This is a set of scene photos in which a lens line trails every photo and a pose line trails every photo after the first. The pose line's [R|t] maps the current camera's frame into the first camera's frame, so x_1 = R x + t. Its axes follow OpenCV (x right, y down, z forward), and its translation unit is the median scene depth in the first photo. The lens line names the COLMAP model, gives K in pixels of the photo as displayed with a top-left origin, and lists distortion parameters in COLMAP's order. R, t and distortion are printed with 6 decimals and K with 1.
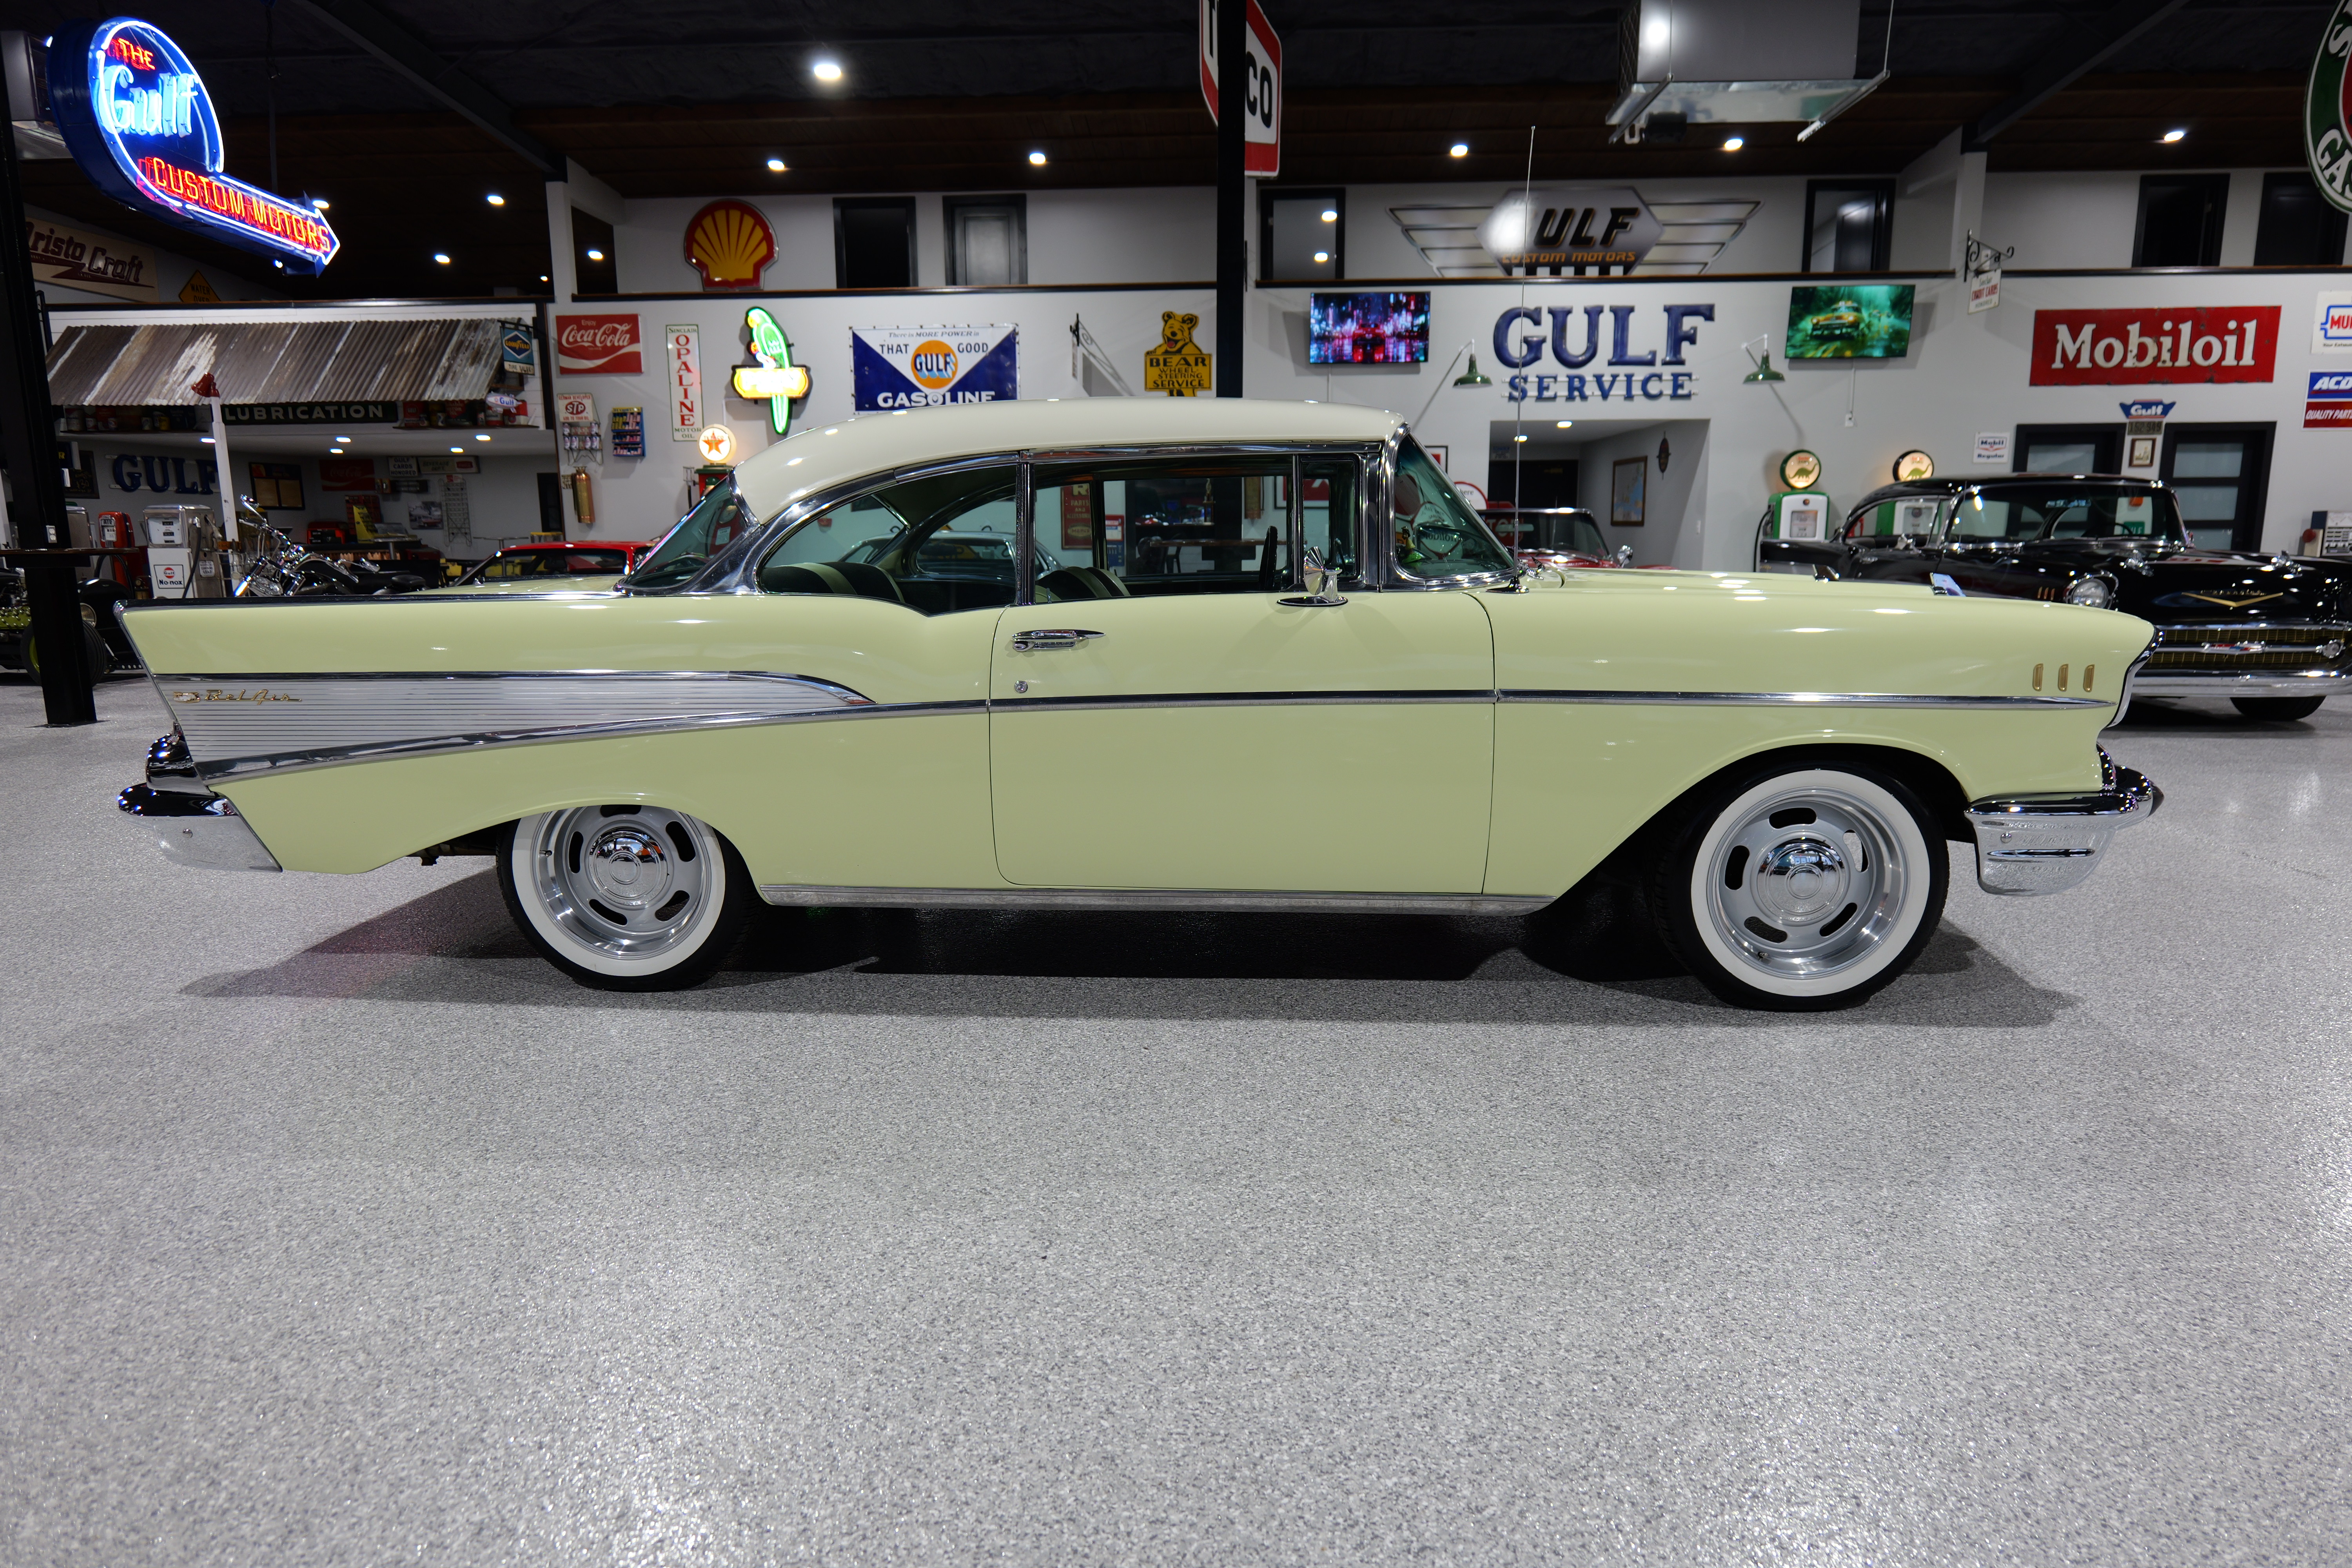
lens RADIAL K [[1391.1, 0, 1193.3], [0, 1391.1, 794.9], [0, 0, 1]] dist [-0.019454, 0.010616]
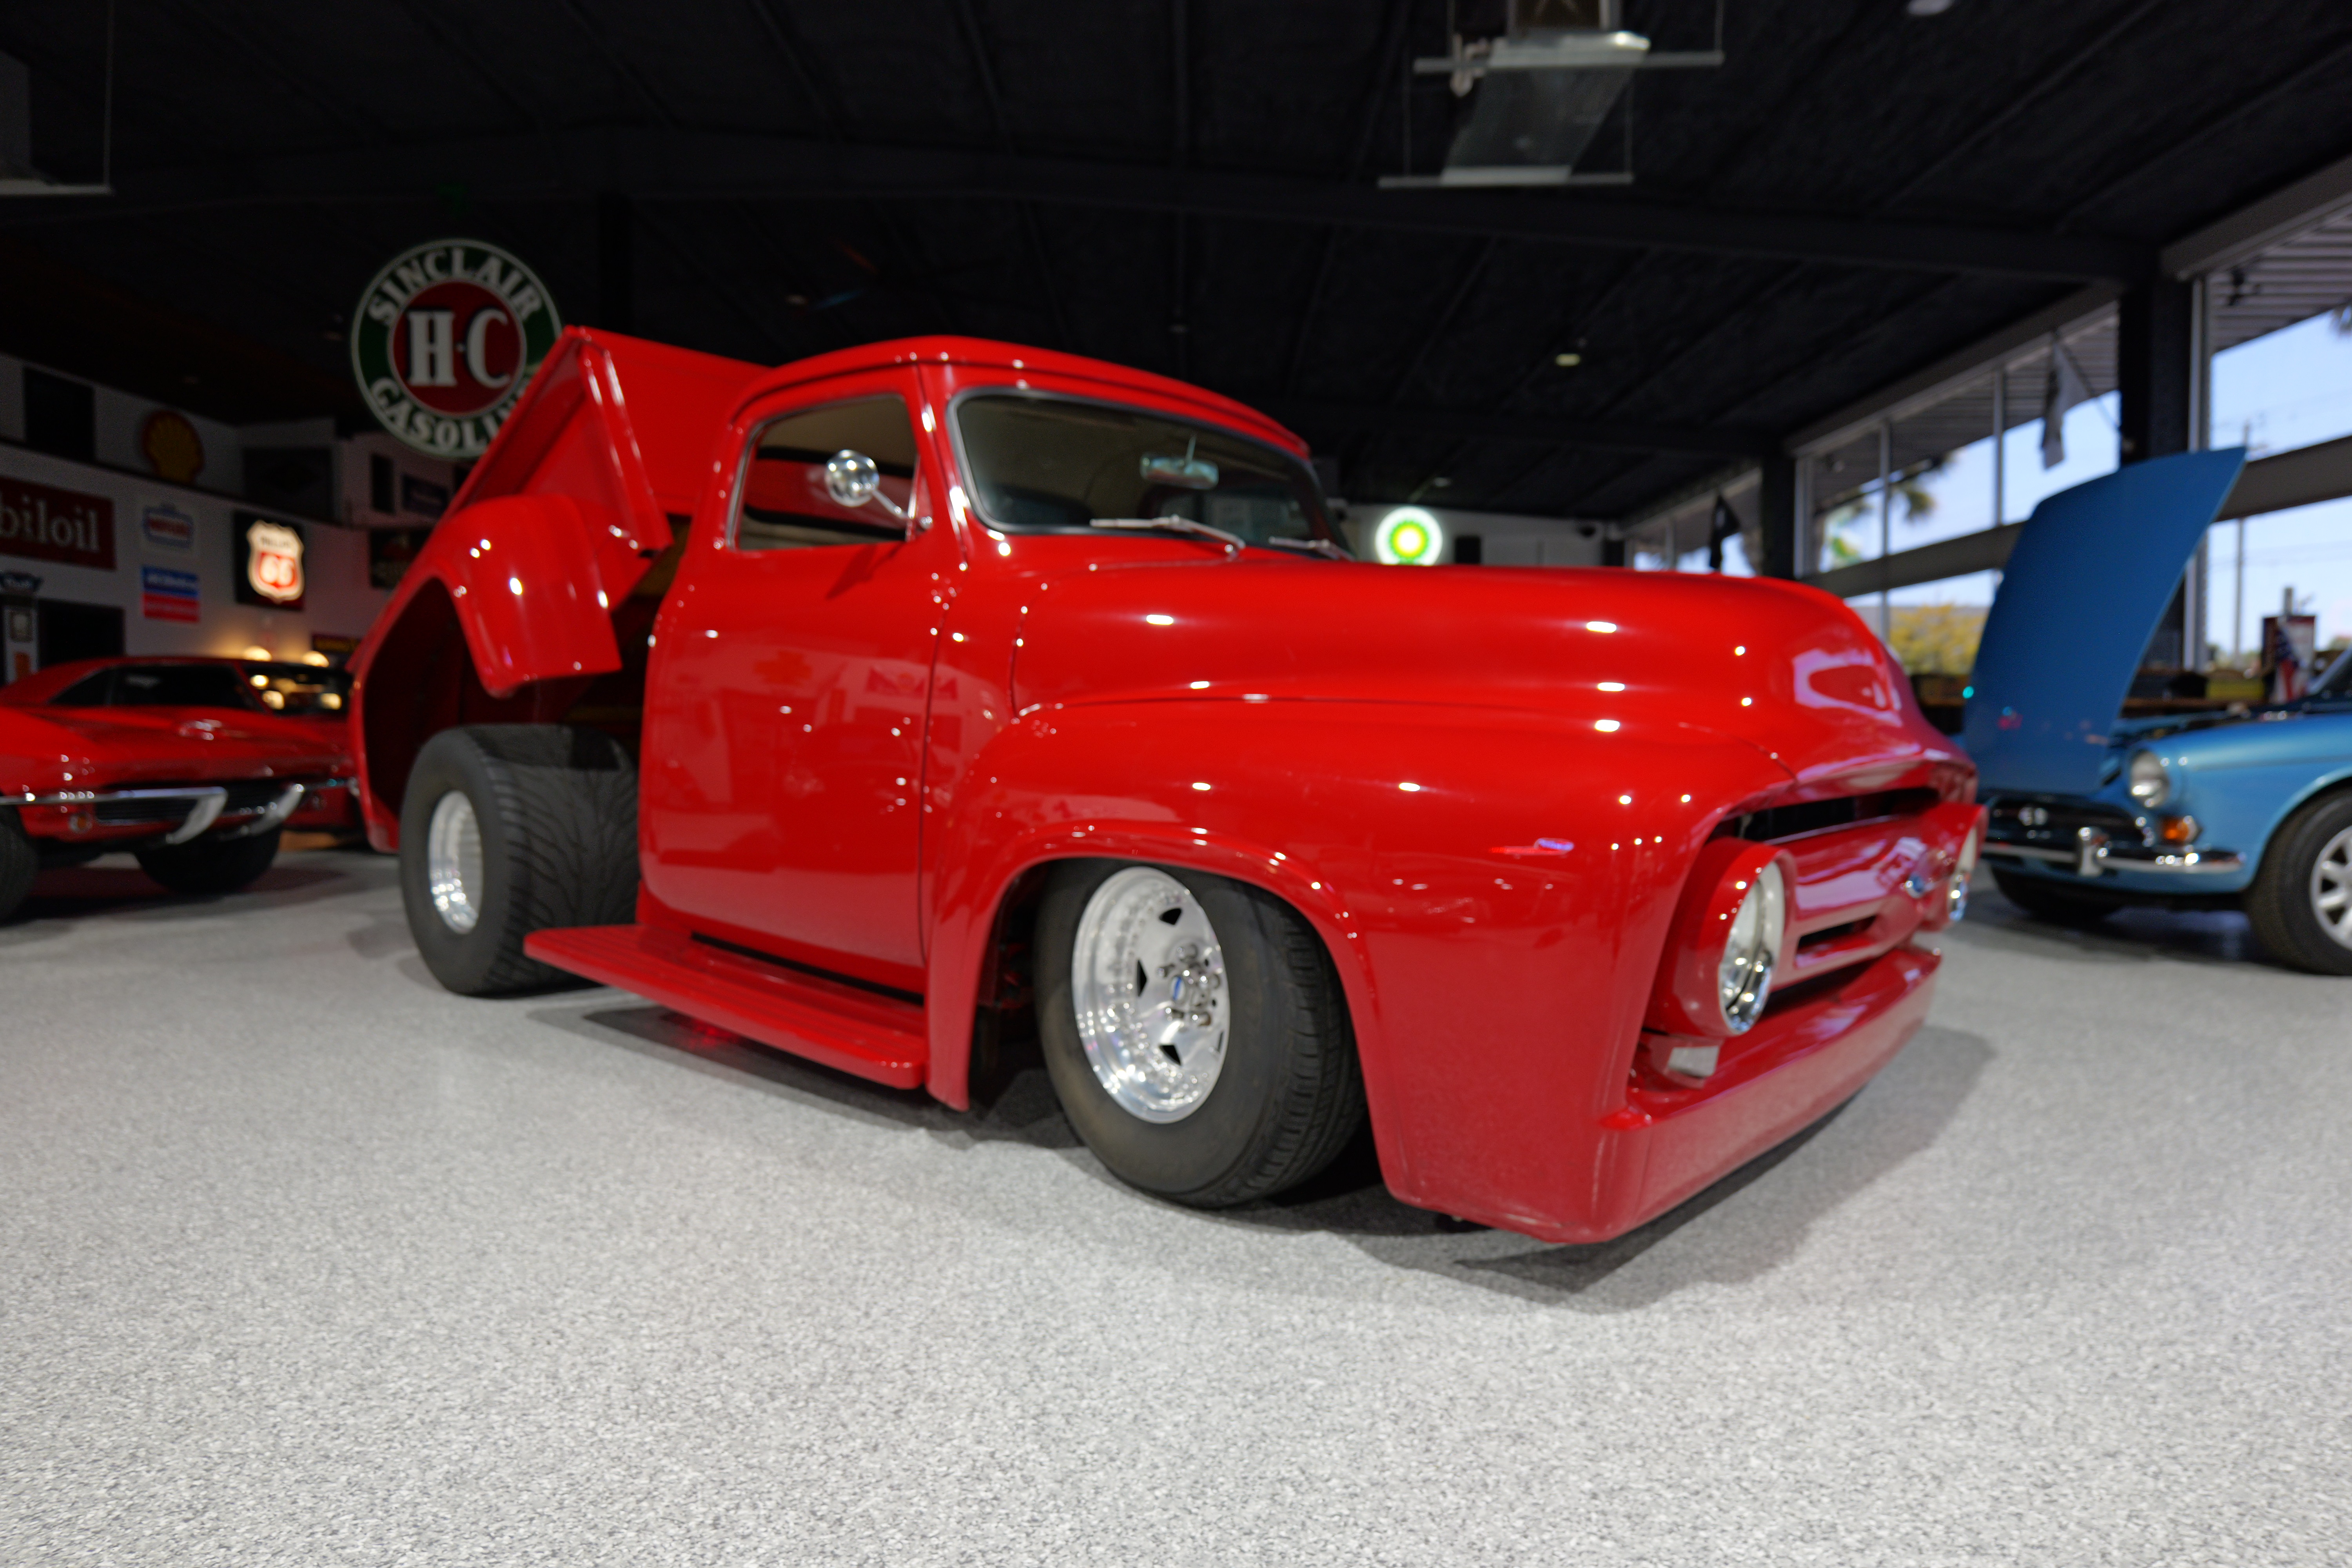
lens RADIAL K [[1391.1, 0, 1170.5], [0, 1391.1, 786.0], [0, 0, 1]] dist [-0.019454, 0.010616]
pose [[-0.019891, -0.023290, 0.999531, -0.284050], [0.186237, 0.982145, 0.026591, -0.018075], [-0.982303, 0.186679, -0.015198, 0.261617]]
